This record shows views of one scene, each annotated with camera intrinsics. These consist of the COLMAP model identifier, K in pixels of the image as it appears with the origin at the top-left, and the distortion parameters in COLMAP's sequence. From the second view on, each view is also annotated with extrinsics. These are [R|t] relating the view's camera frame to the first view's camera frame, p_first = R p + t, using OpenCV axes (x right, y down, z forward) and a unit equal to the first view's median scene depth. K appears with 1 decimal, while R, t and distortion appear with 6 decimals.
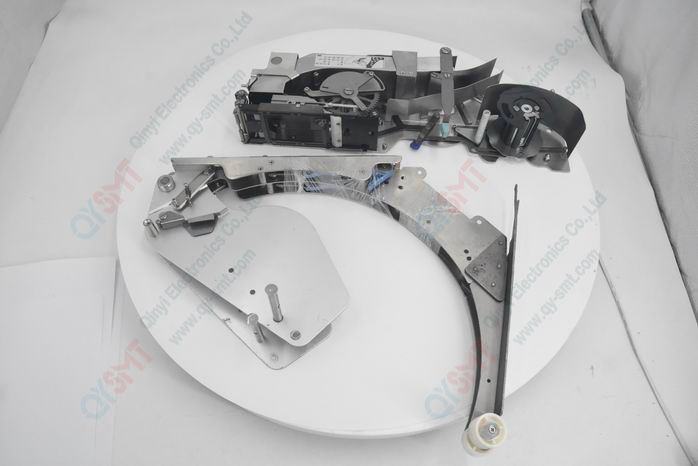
lens RADIAL K [[498.6, 0, 349.0], [0, 498.6, 233.0], [0, 0, 1]] dist [-0.070653, 0.004652]
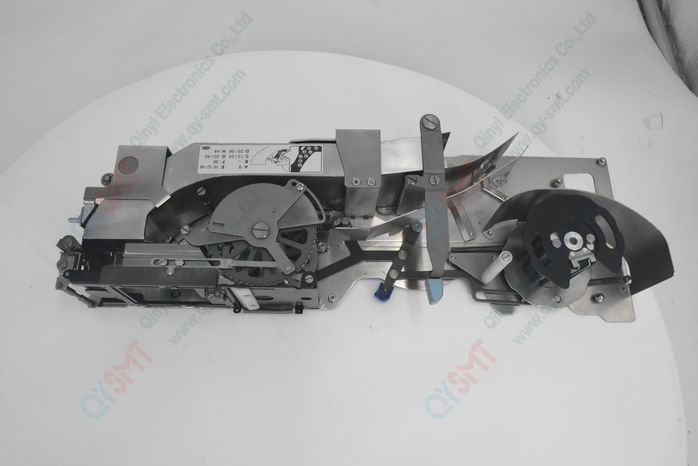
lens RADIAL K [[541.3, 0, 349.0], [0, 541.3, 233.0], [0, 0, 1]] dist [-0.059593, 0.002410]
pose [[0.996078, -0.070970, 0.052839, 0.063716], [0.059650, 0.979700, 0.191389, -0.381584], [-0.065349, -0.187486, 0.980091, 0.386260]]
